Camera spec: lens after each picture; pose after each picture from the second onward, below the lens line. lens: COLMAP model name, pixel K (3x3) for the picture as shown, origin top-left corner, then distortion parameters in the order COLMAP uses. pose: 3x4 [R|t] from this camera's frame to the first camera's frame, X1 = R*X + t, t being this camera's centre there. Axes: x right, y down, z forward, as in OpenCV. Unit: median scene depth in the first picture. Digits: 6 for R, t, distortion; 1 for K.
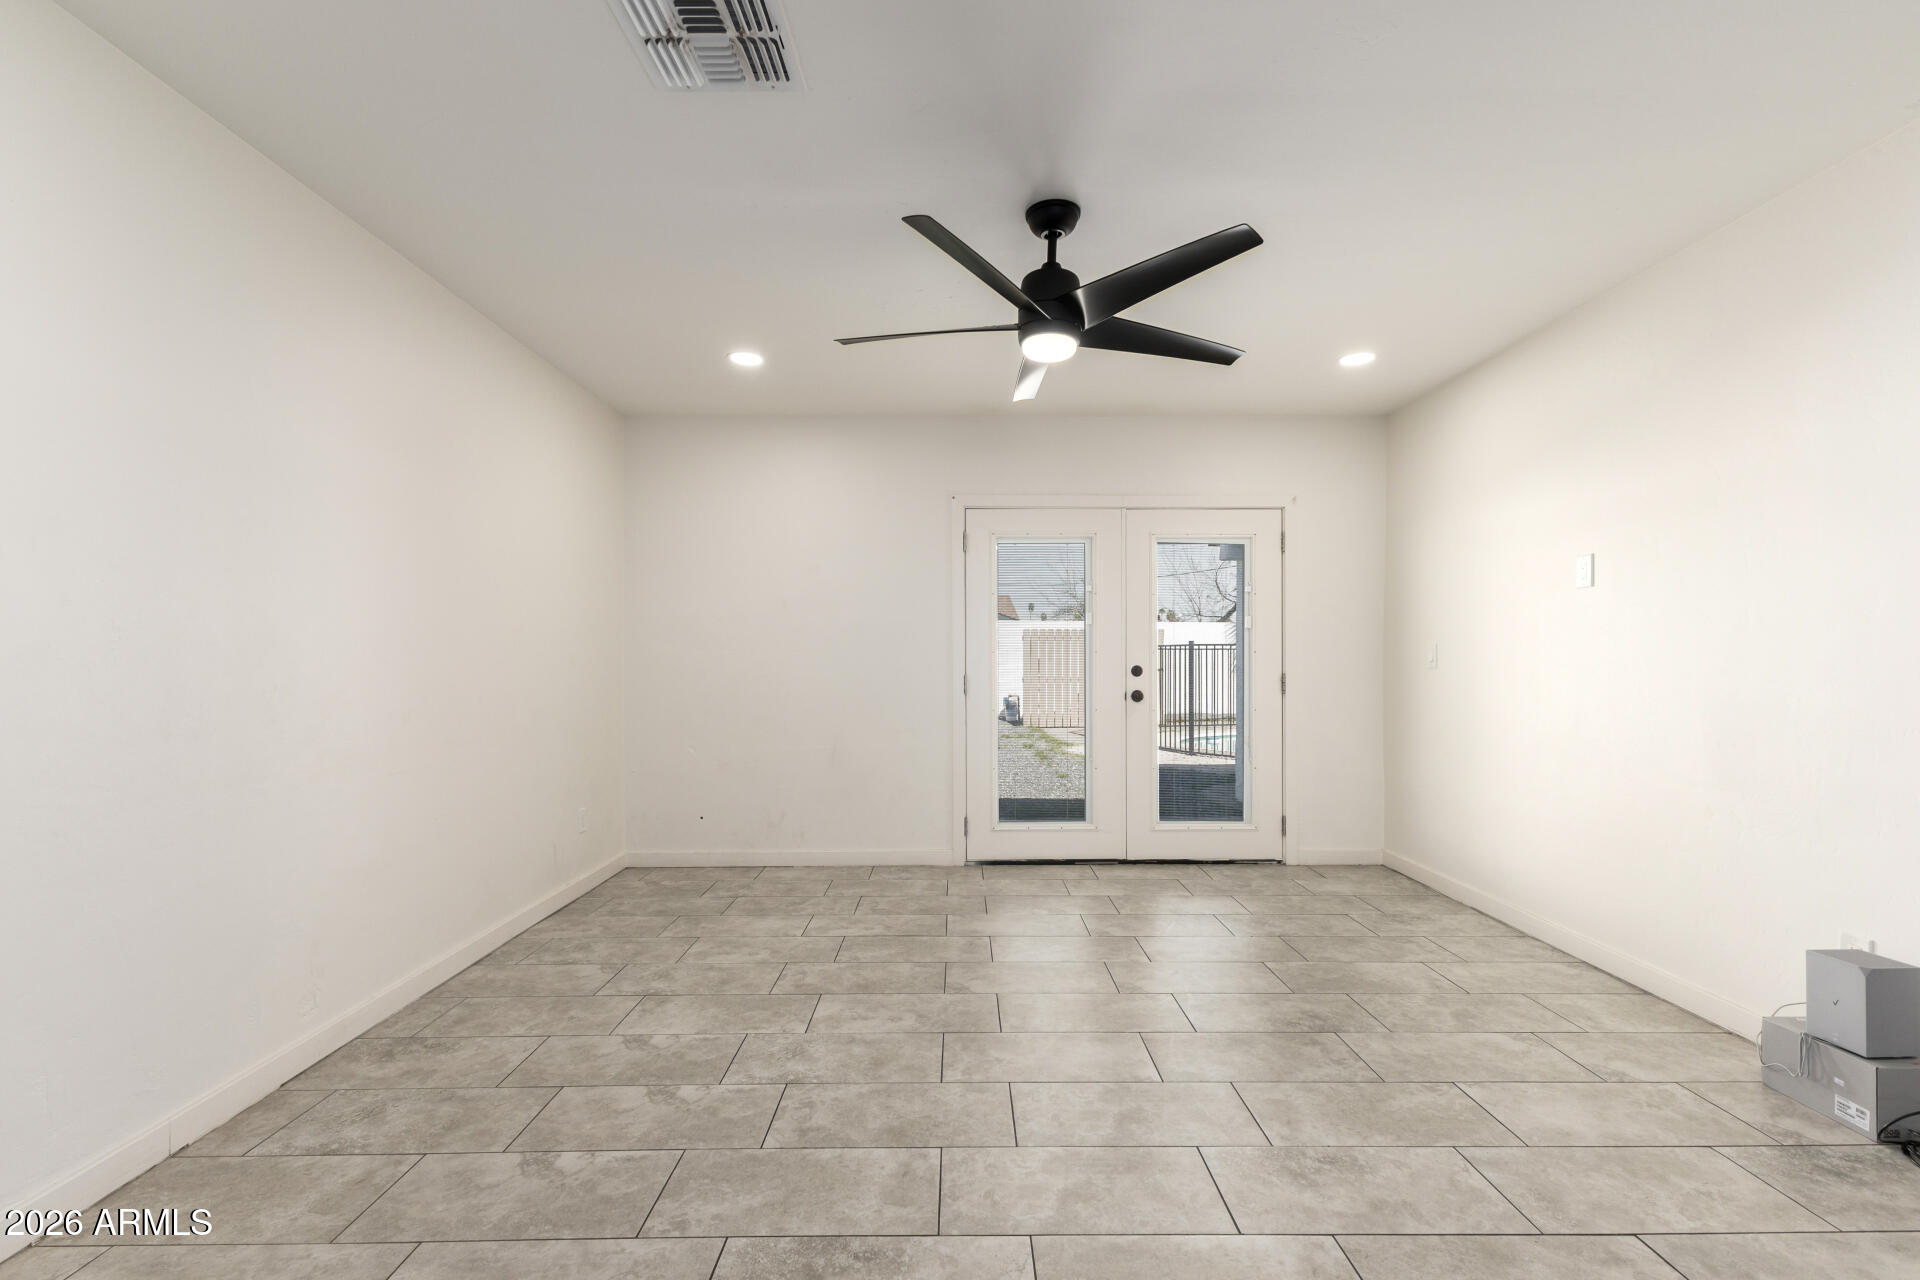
lens RADIAL K [[833.9, 0, 963.7], [0, 833.9, 652.6], [0, 0, 1]] dist [0.013367, -0.001202]
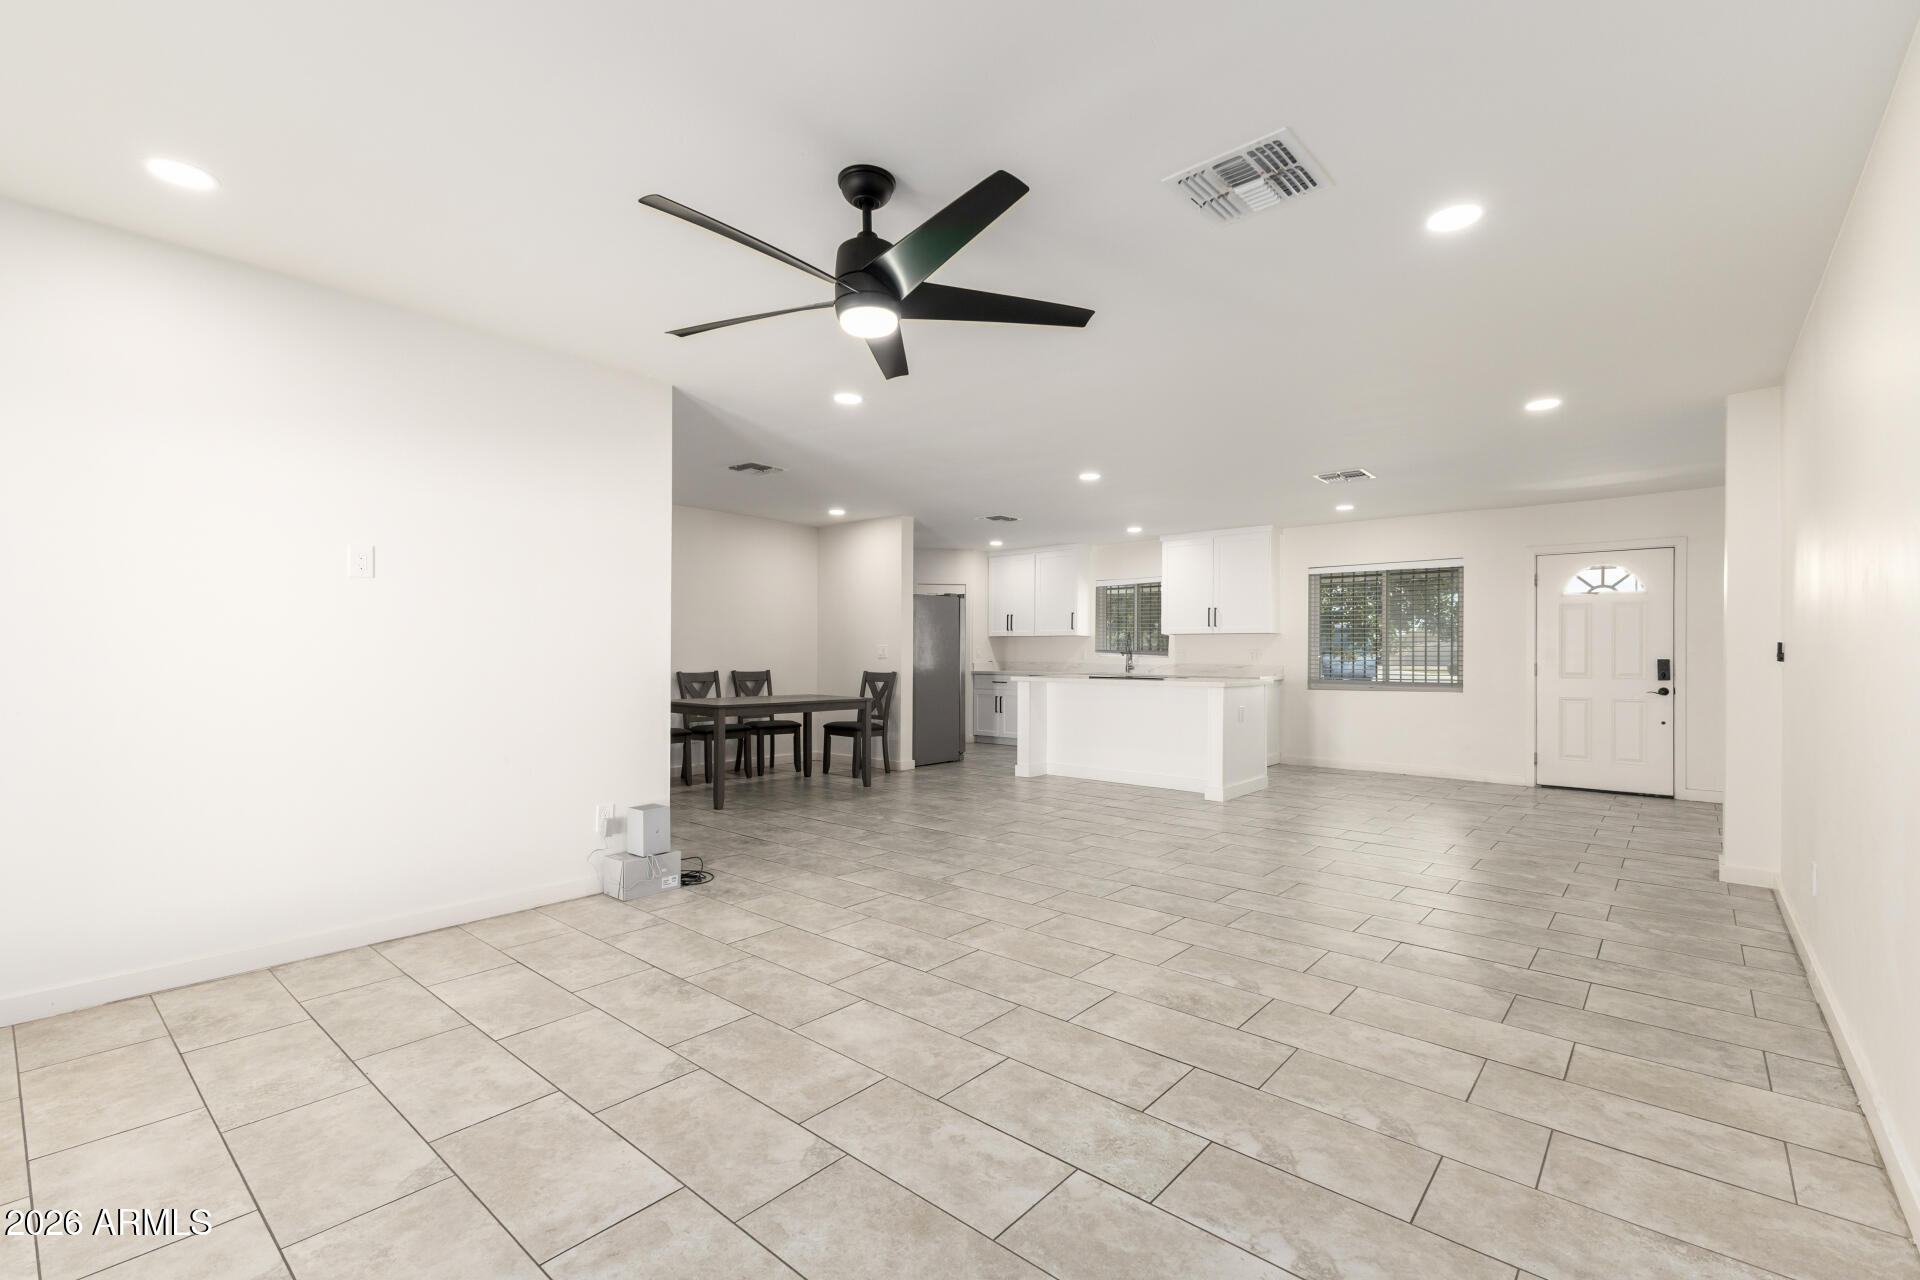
lens RADIAL K [[833.9, 0, 963.7], [0, 833.9, 652.6], [0, 0, 1]] dist [0.013367, -0.001202]
pose [[-0.753928, -0.001681, 0.656955, -0.678079], [-0.010121, 0.999908, -0.009056, 0.021010], [-0.656879, -0.013477, -0.753875, 1.859589]]
